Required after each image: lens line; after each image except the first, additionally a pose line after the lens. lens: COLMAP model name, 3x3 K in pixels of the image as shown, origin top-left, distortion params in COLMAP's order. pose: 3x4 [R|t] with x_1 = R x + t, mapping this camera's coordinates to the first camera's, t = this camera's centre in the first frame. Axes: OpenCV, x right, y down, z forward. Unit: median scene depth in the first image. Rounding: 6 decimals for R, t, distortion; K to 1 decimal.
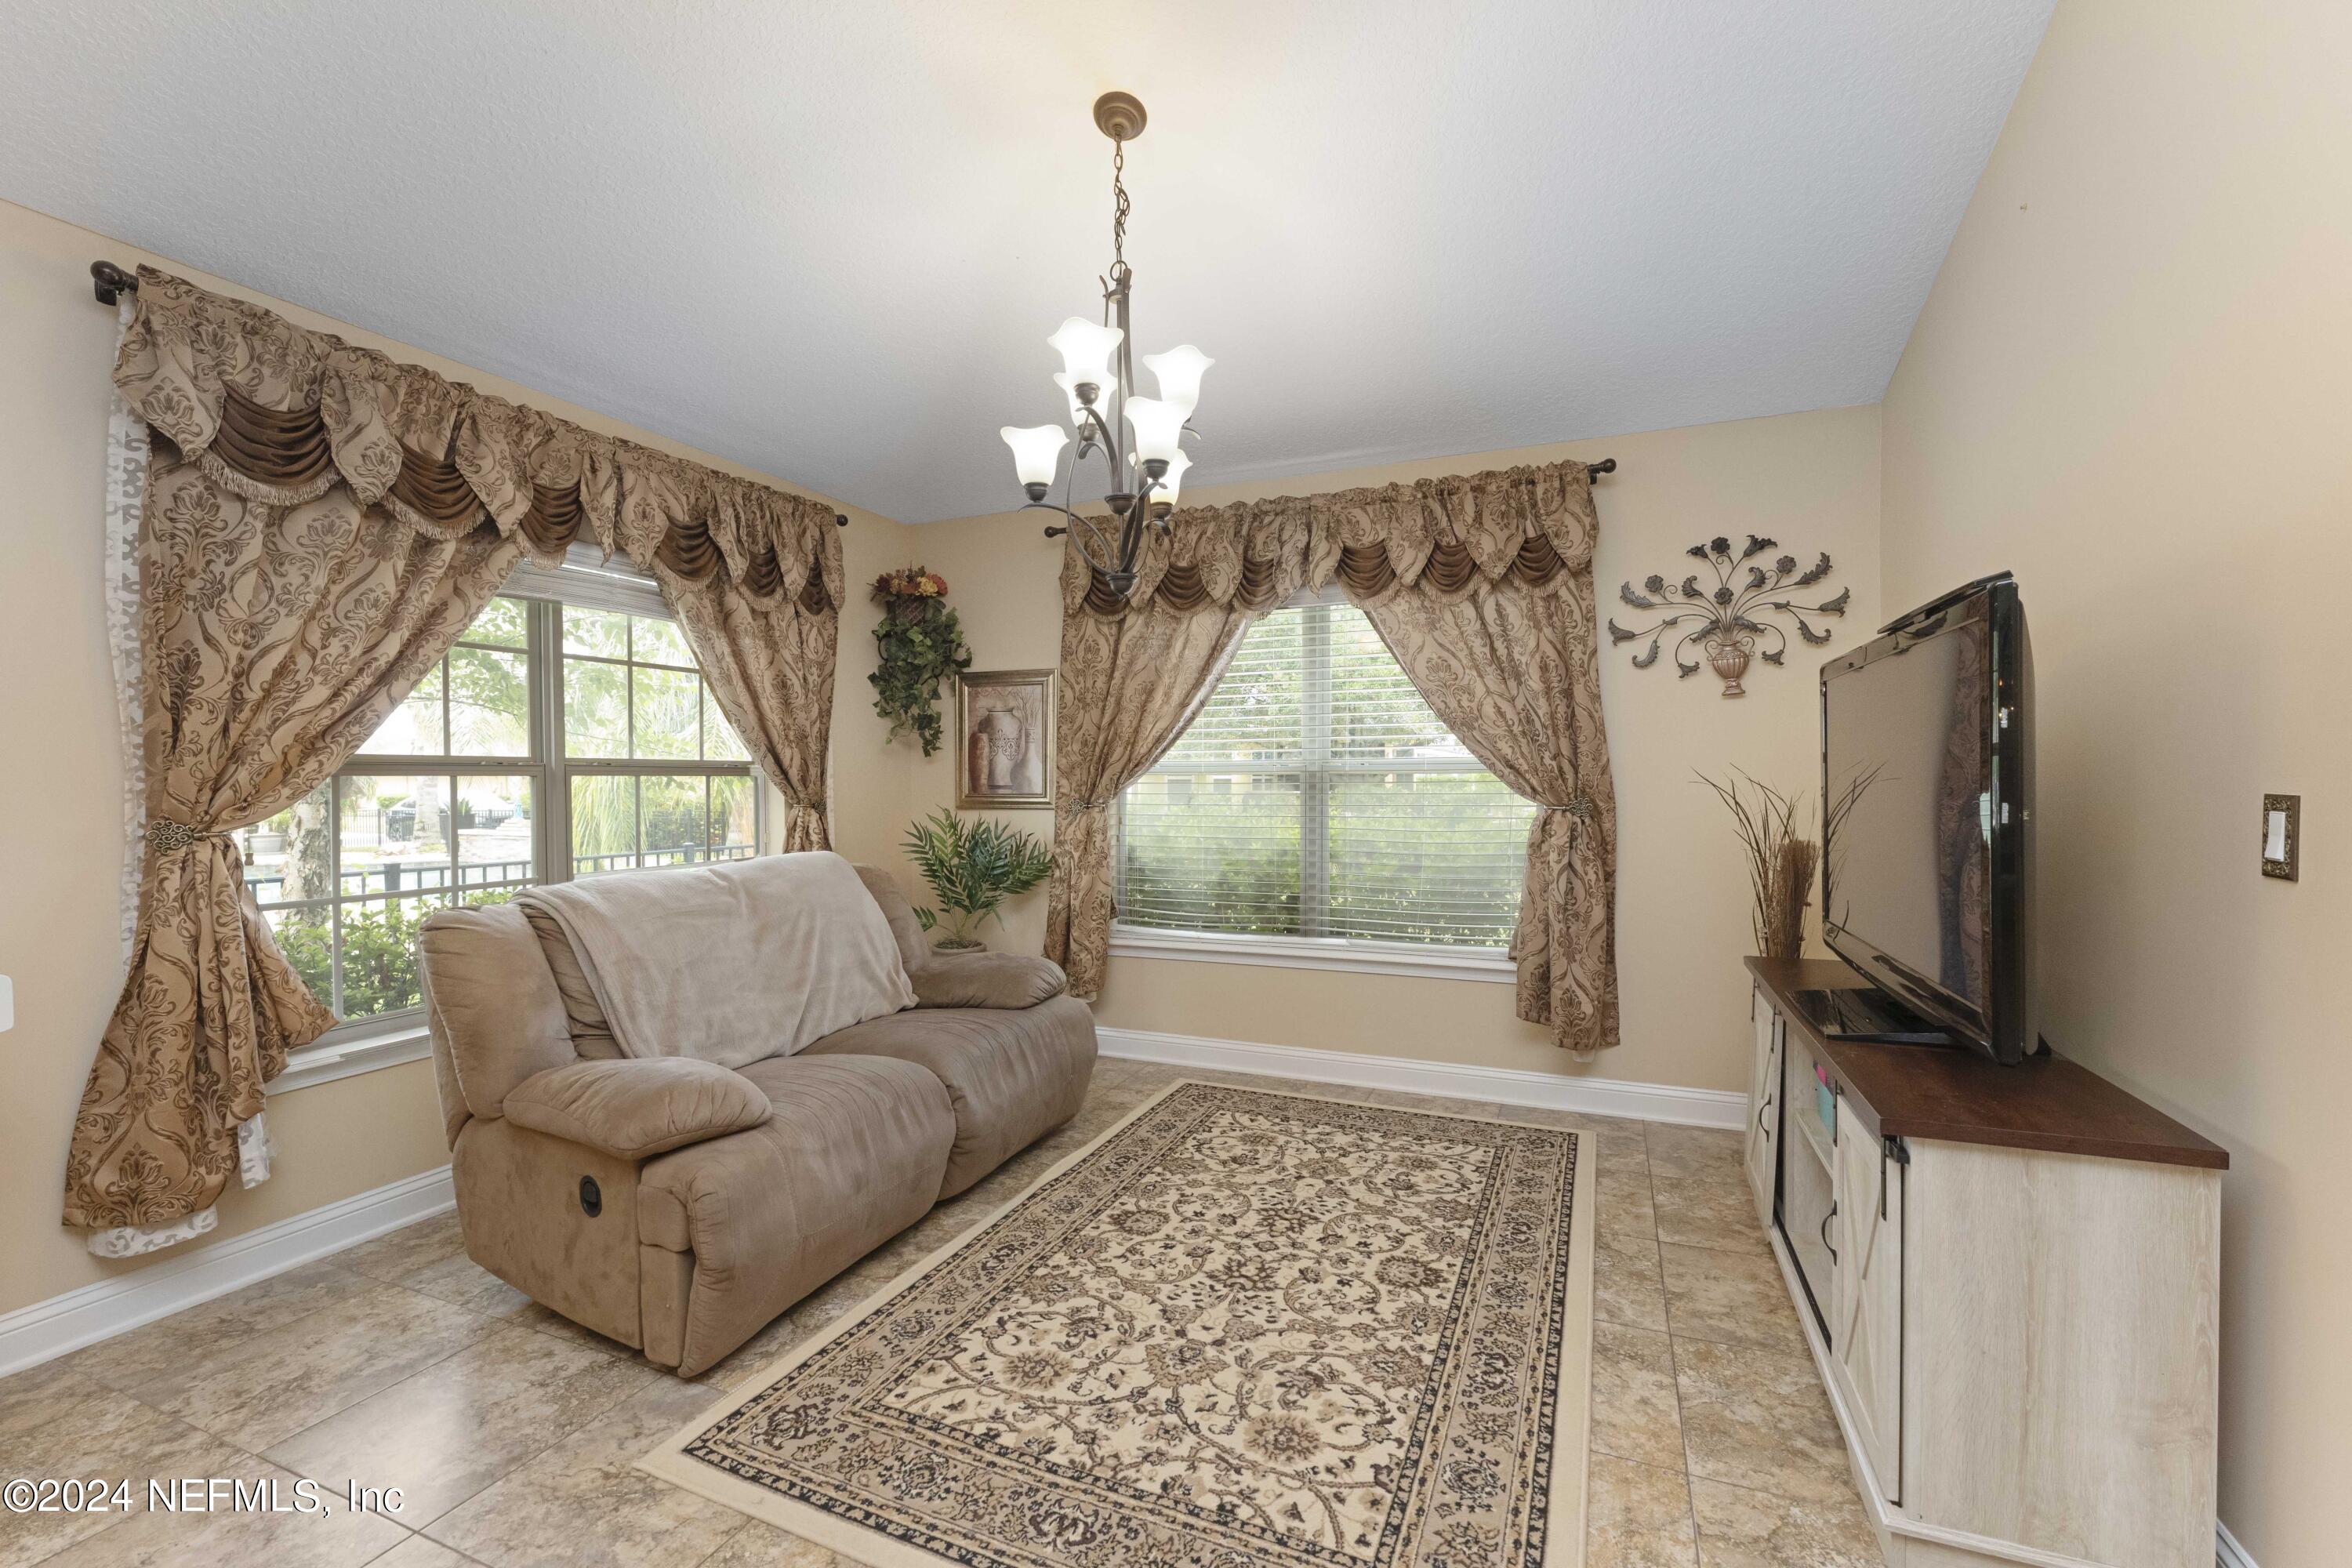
lens RADIAL K [[978.7, 0, 1161.3], [0, 978.7, 796.0], [0, 0, 1]] dist [-0.002923, -0.000584]
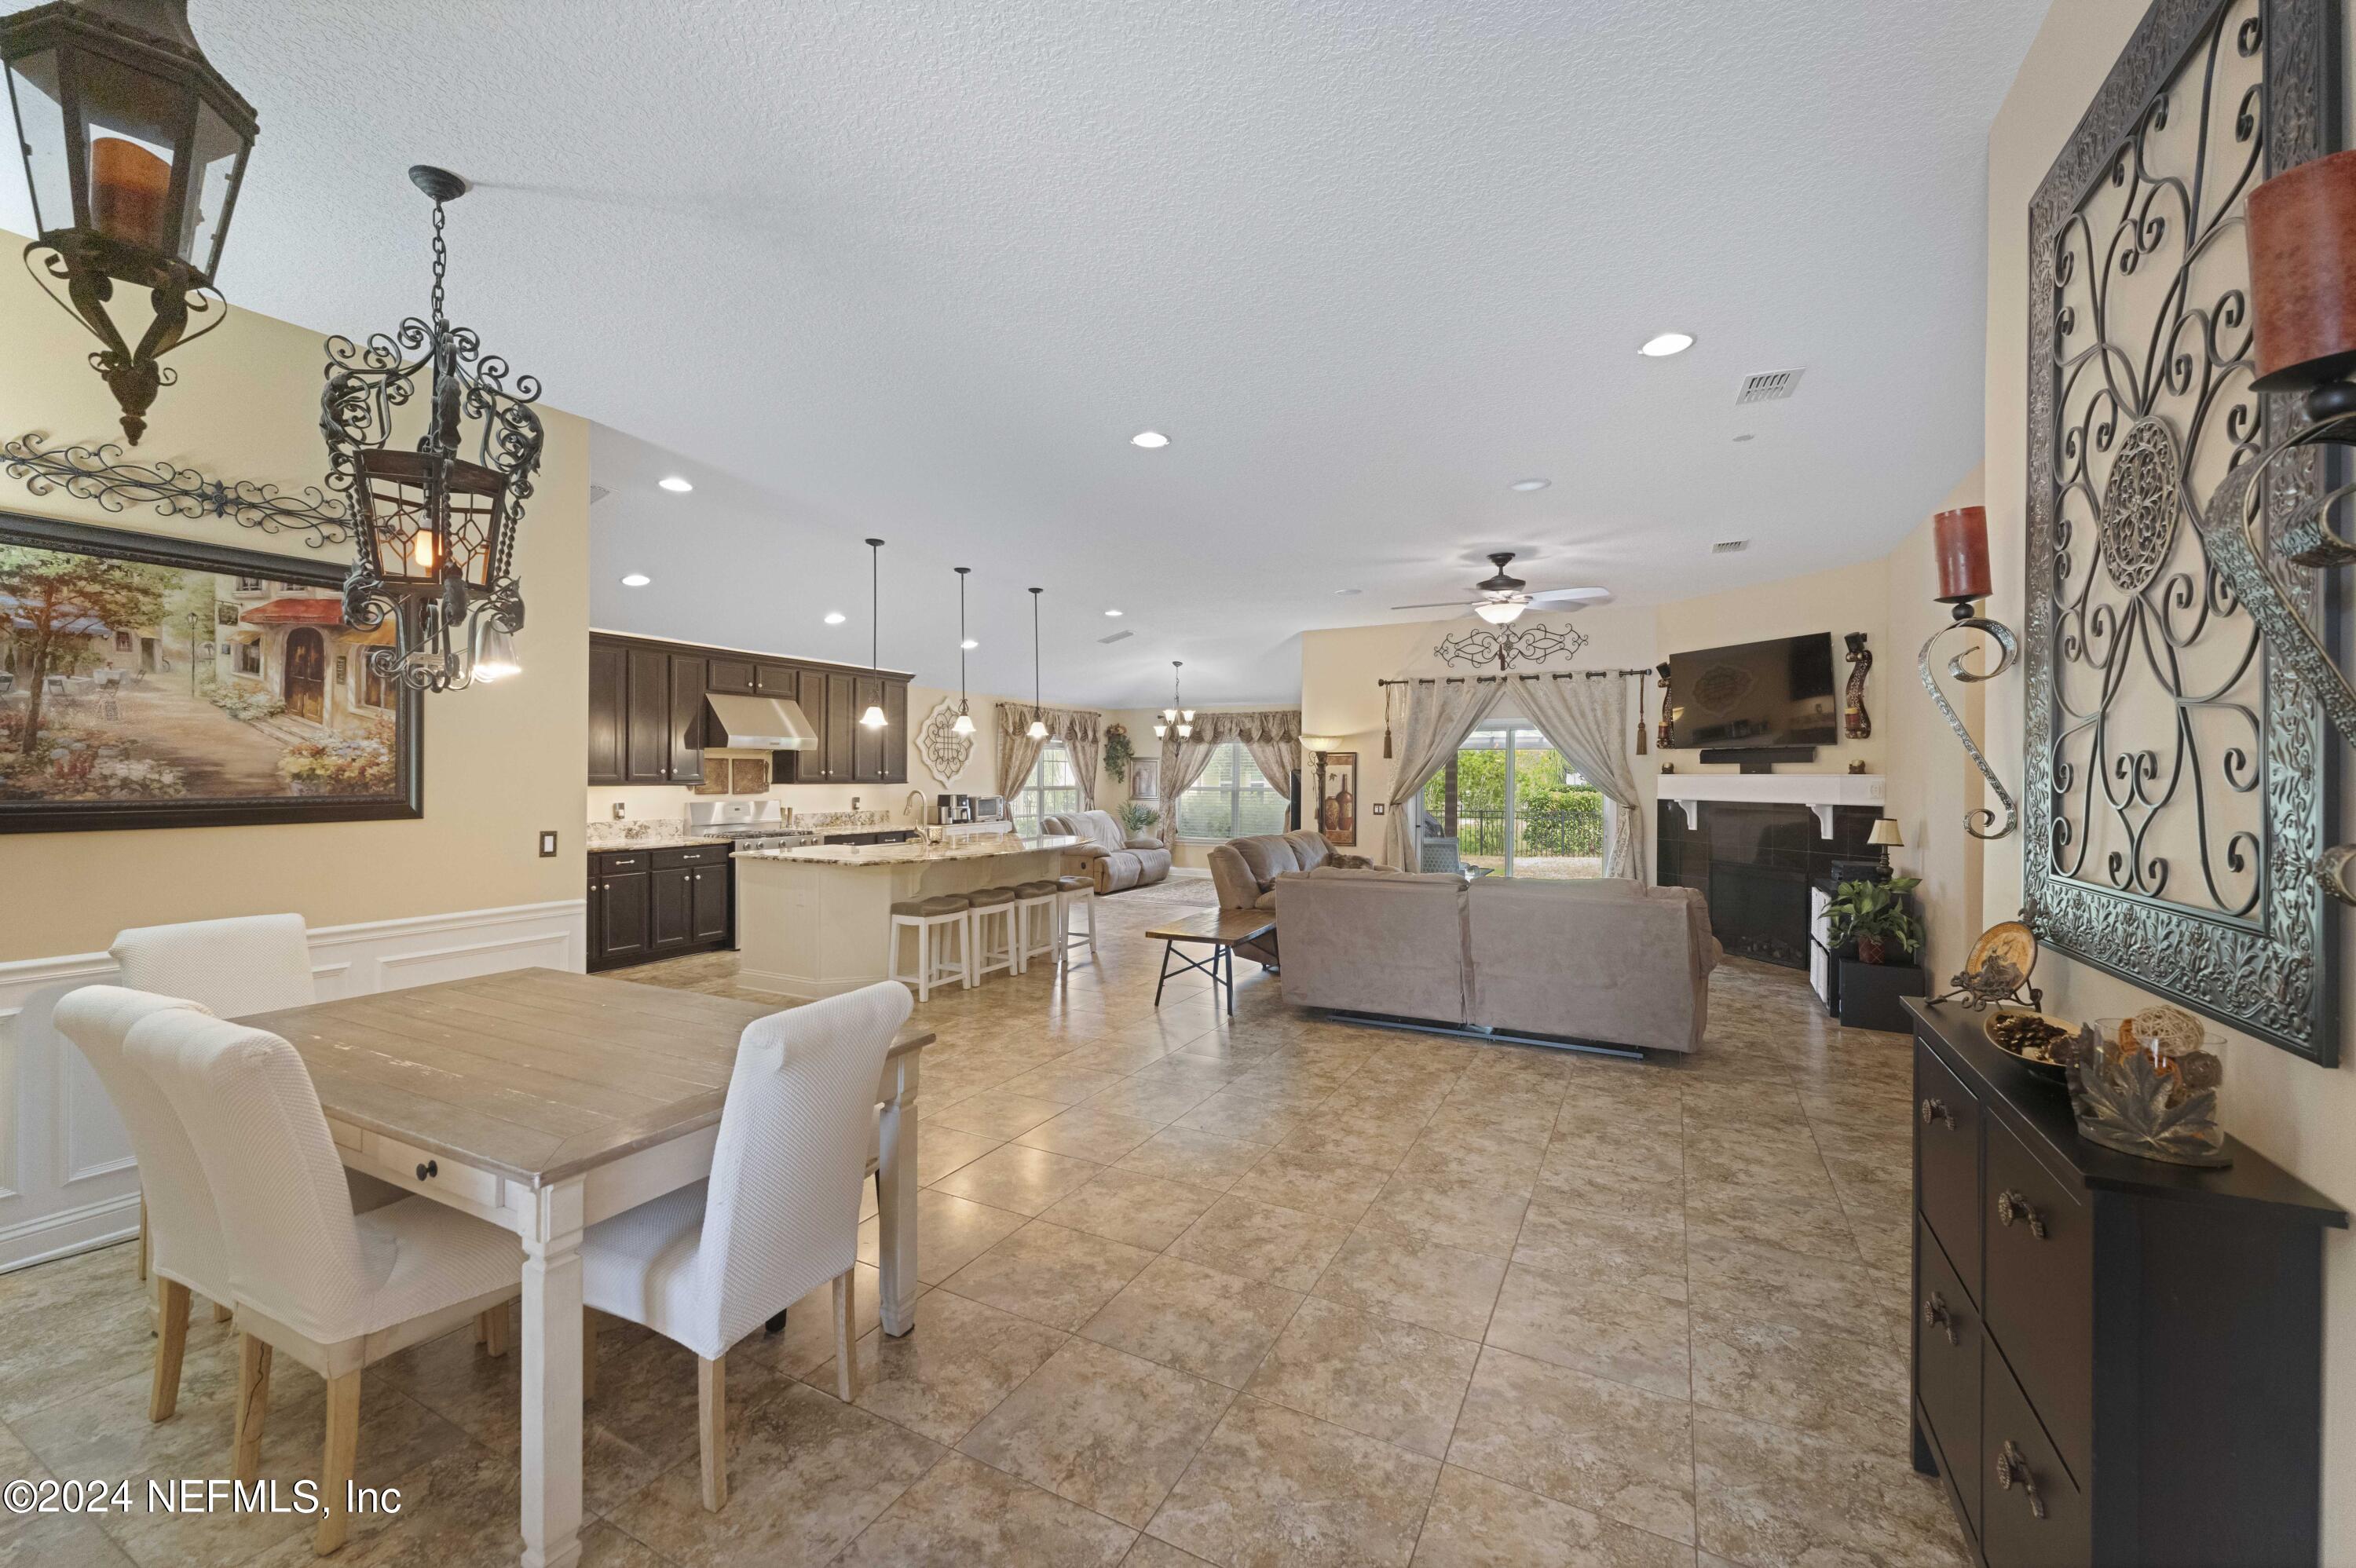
lens RADIAL K [[969.5, 0, 1173.0], [0, 969.5, 785.4], [0, 0, 1]] dist [0.001544, 0.000265]
pose [[0.997585, 0.012345, -0.068348, 0.235537], [-0.012533, 0.999919, -0.002314, -0.041007], [0.068314, 0.003165, 0.997659, -3.339723]]
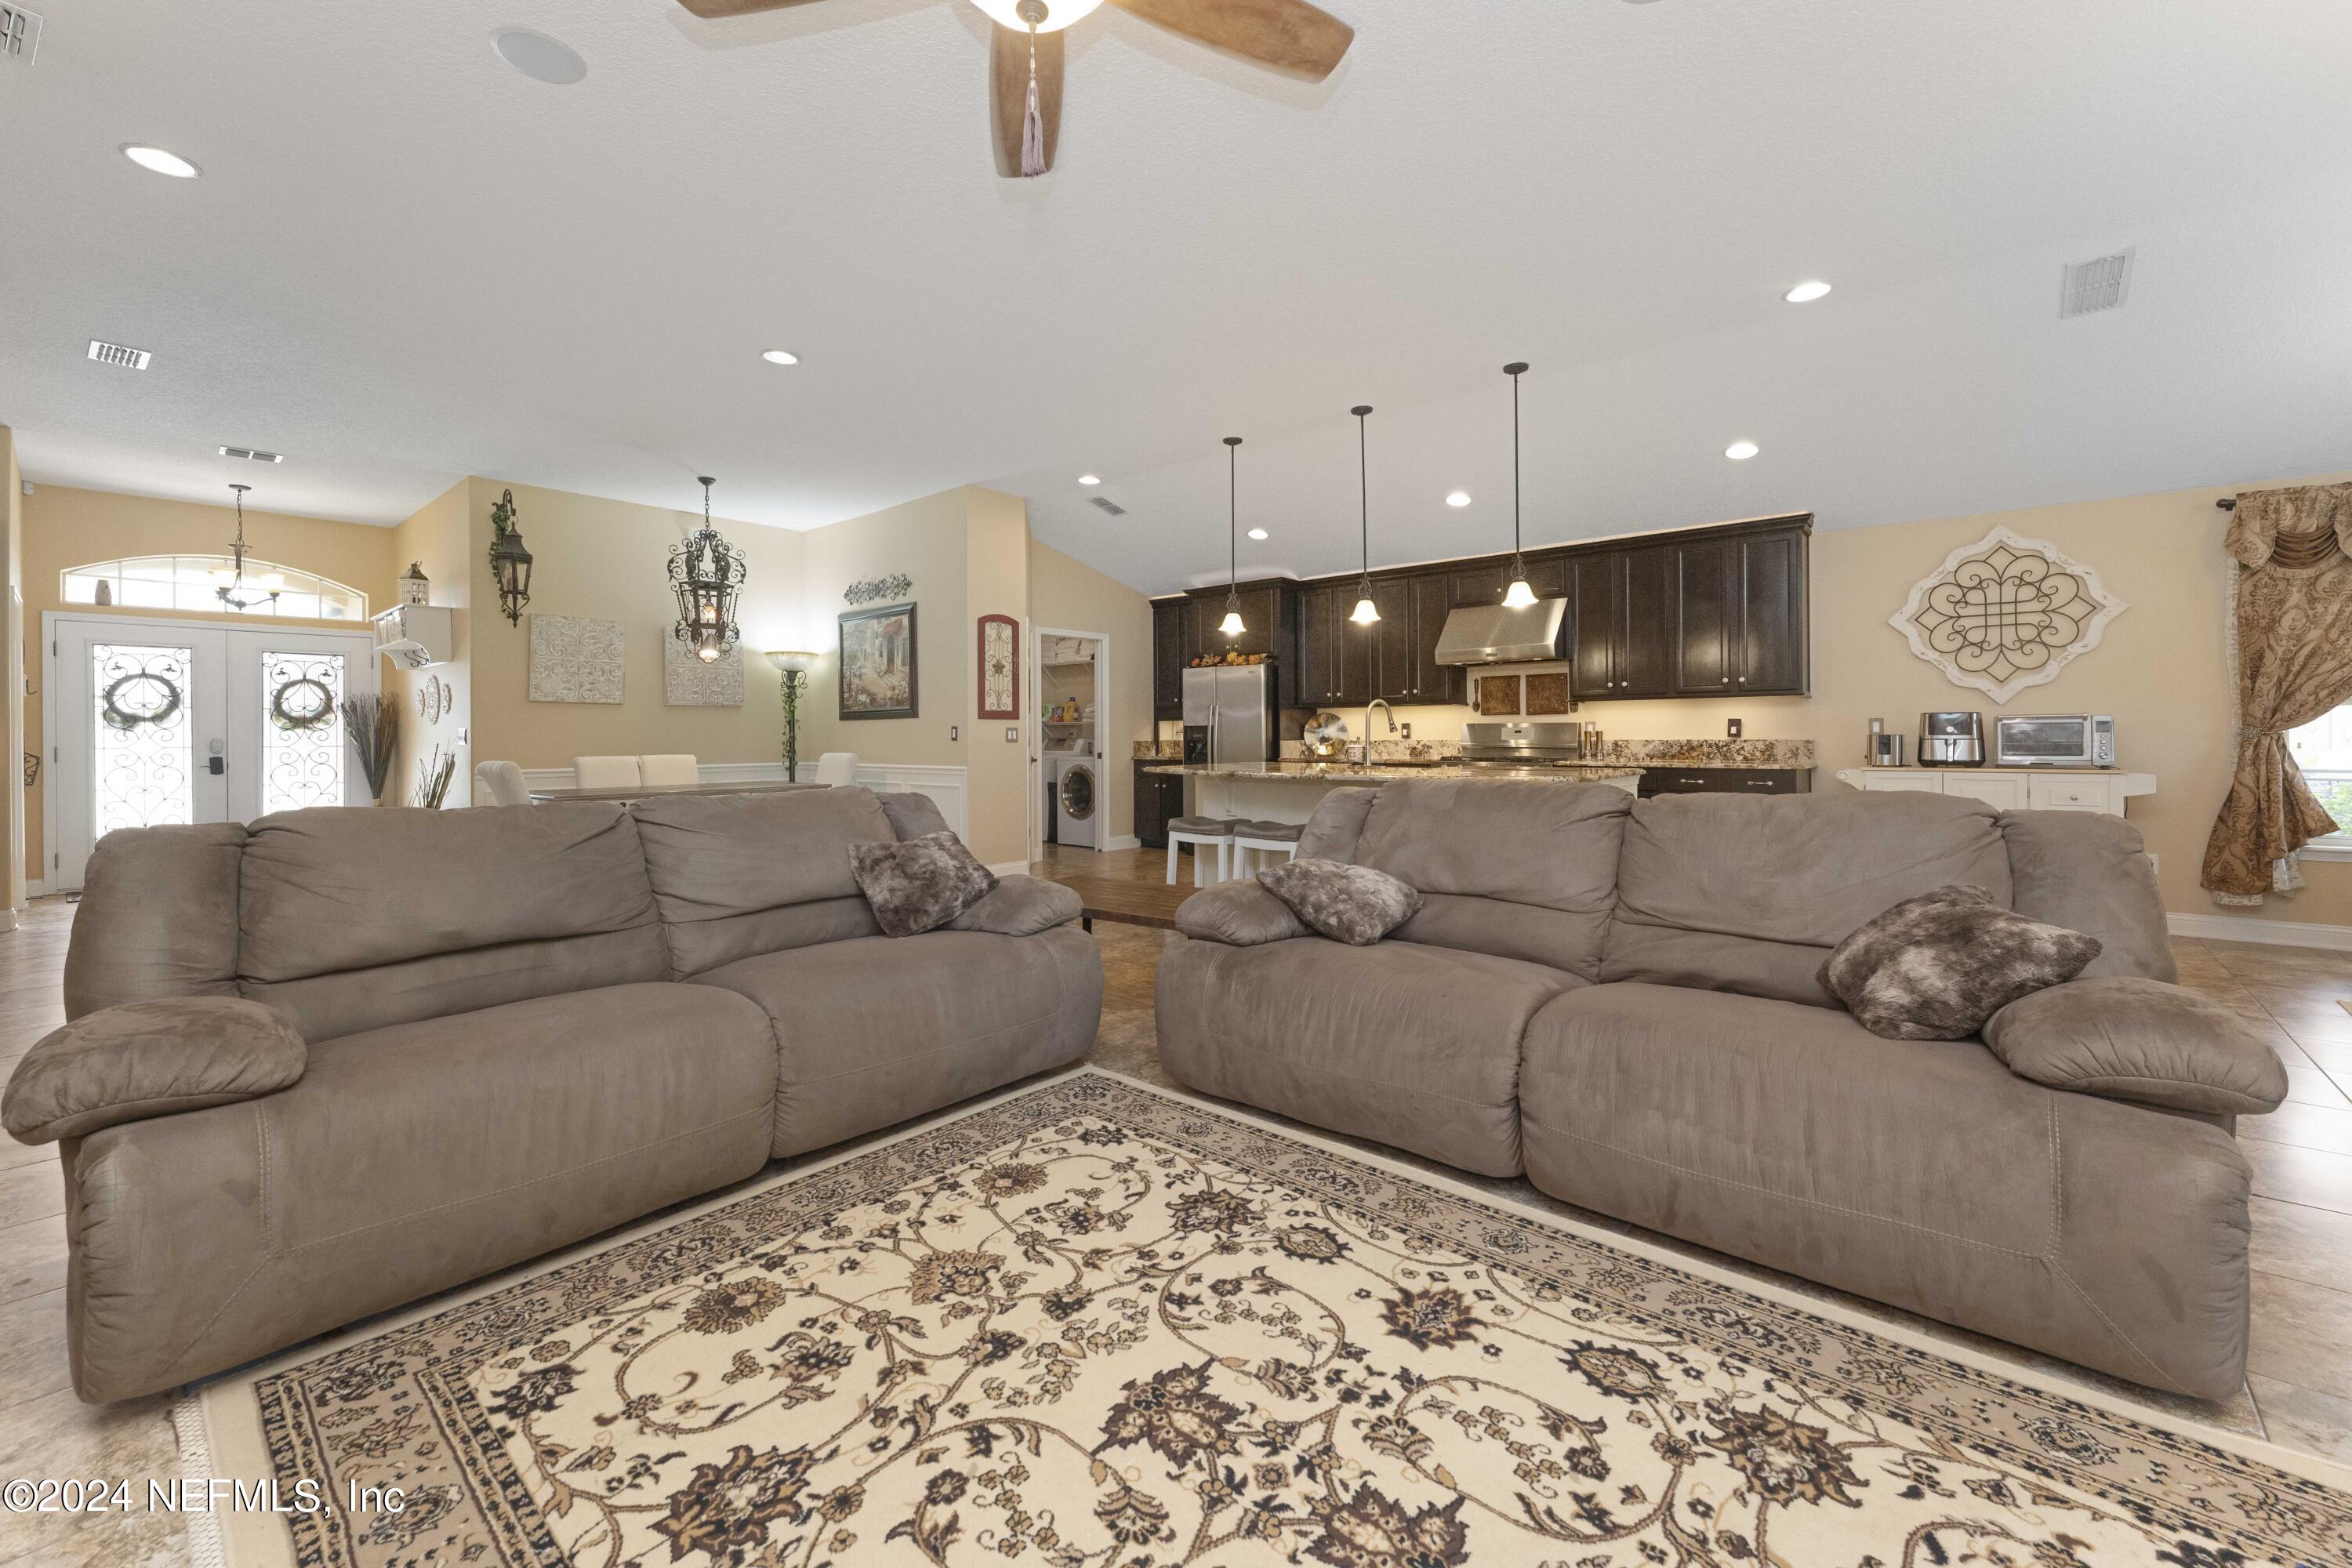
lens RADIAL K [[947.4, 0, 1151.1], [0, 947.4, 737.4], [0, 0, 1]] dist [0.001669, 0.000407]
pose [[-0.313040, 0.011296, -0.949673, 1.485536], [-0.006295, 0.999883, 0.013968, 0.029080], [0.949719, 0.010351, -0.312932, -0.589128]]
